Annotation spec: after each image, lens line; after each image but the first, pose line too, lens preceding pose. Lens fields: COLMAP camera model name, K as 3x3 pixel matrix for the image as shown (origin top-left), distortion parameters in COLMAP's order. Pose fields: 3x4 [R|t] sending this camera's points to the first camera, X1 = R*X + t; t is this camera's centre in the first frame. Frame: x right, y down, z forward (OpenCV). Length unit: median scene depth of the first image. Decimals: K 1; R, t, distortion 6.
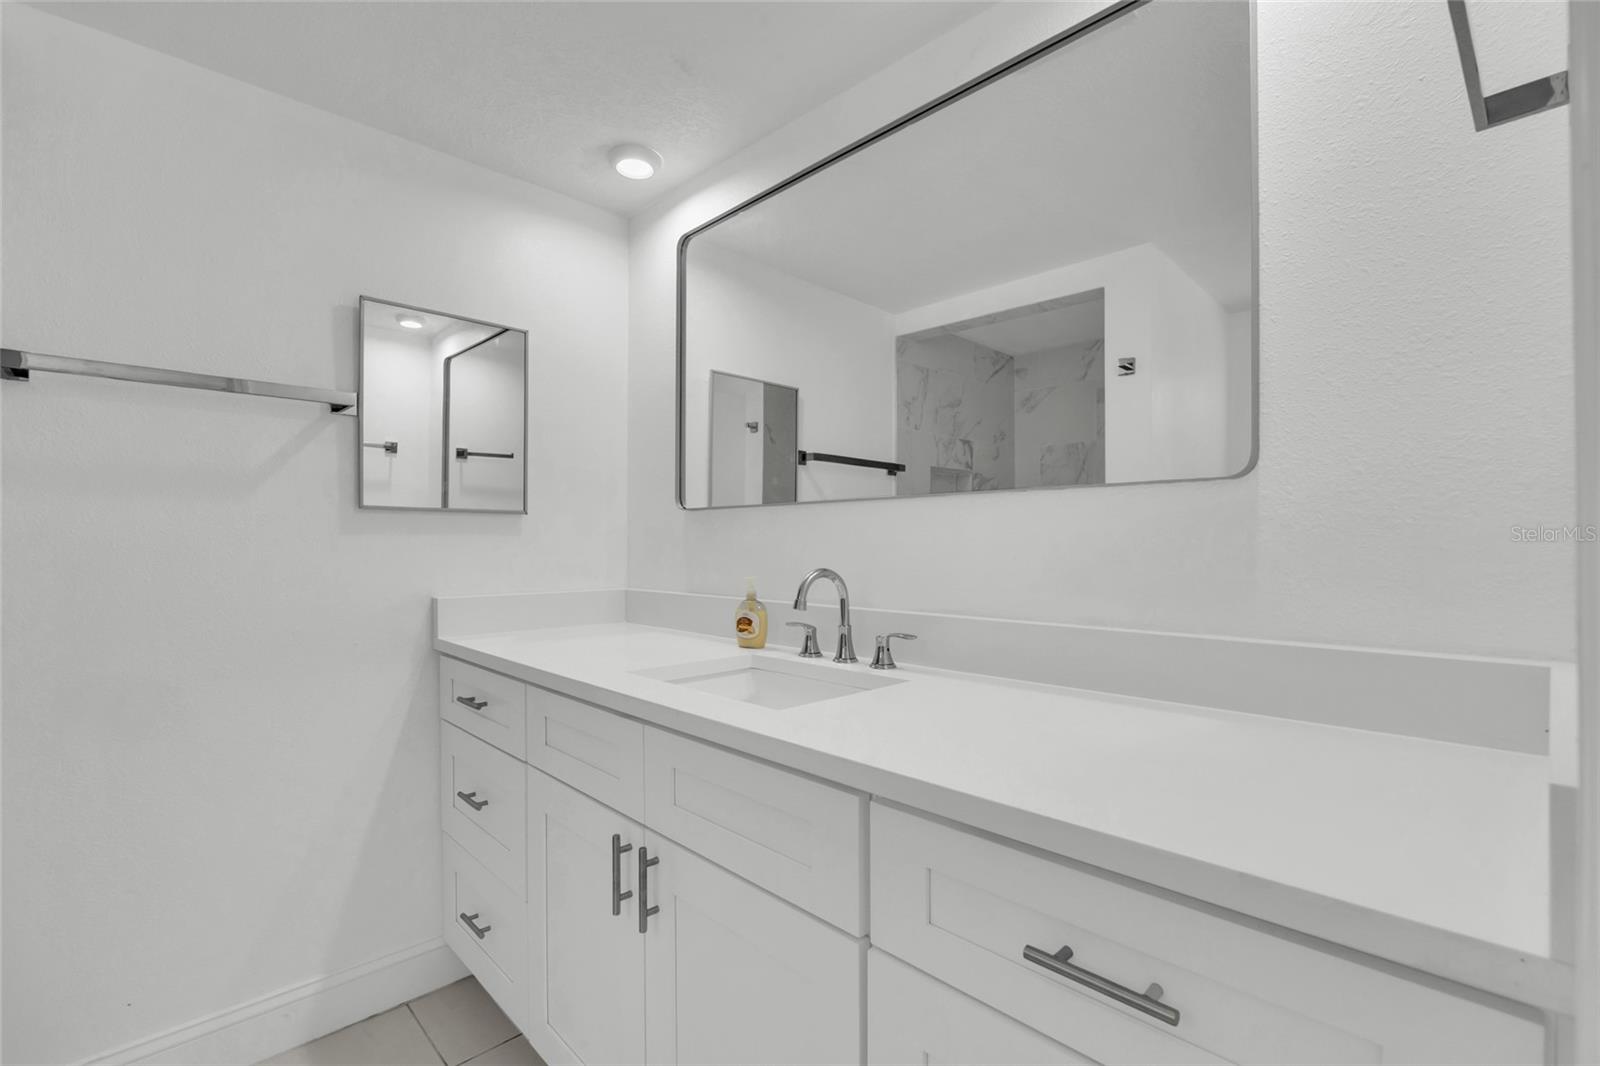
lens RADIAL K [[713.5, 0, 800.0], [0, 713.5, 533.0], [0, 0, 1]] dist [0.000317, 0.000039]
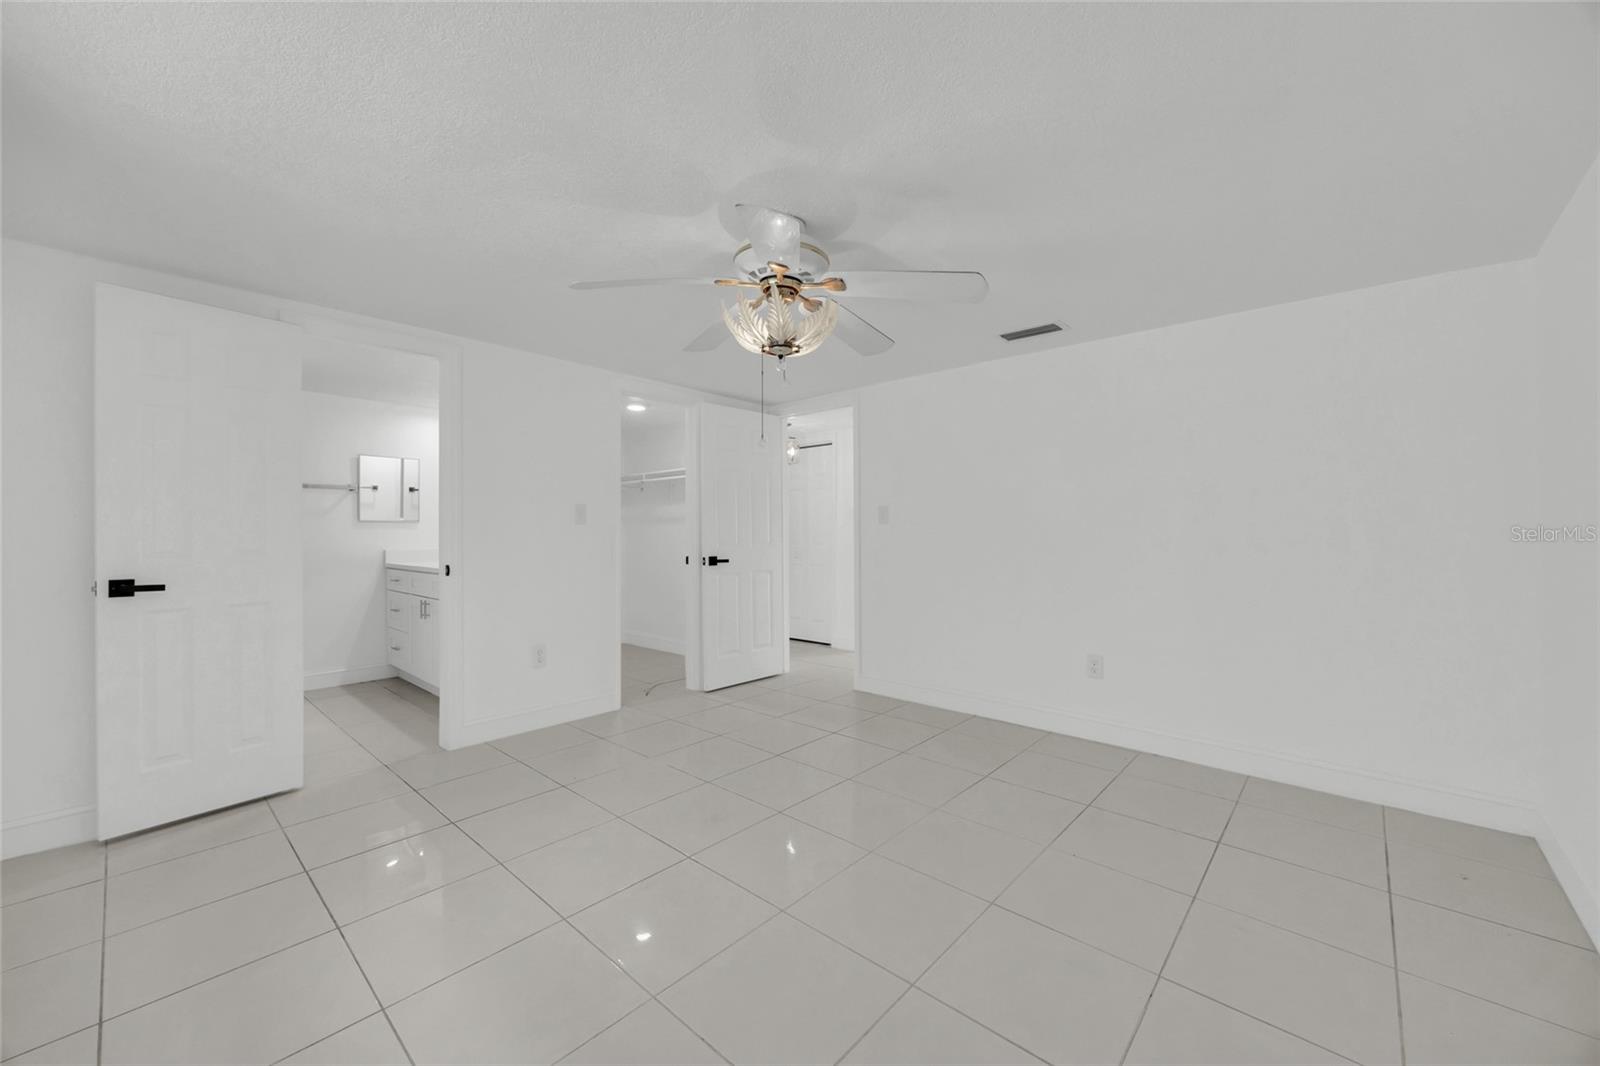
lens RADIAL K [[618.8, 0, 800.0], [0, 618.8, 533.0], [0, 0, 1]] dist [-0.000753, -0.000027]
pose [[0.998029, 0.001361, 0.062736, 1.099602], [-0.002457, 0.999846, 0.017398, -0.031032], [-0.062702, -0.017518, 0.997879, -1.759055]]
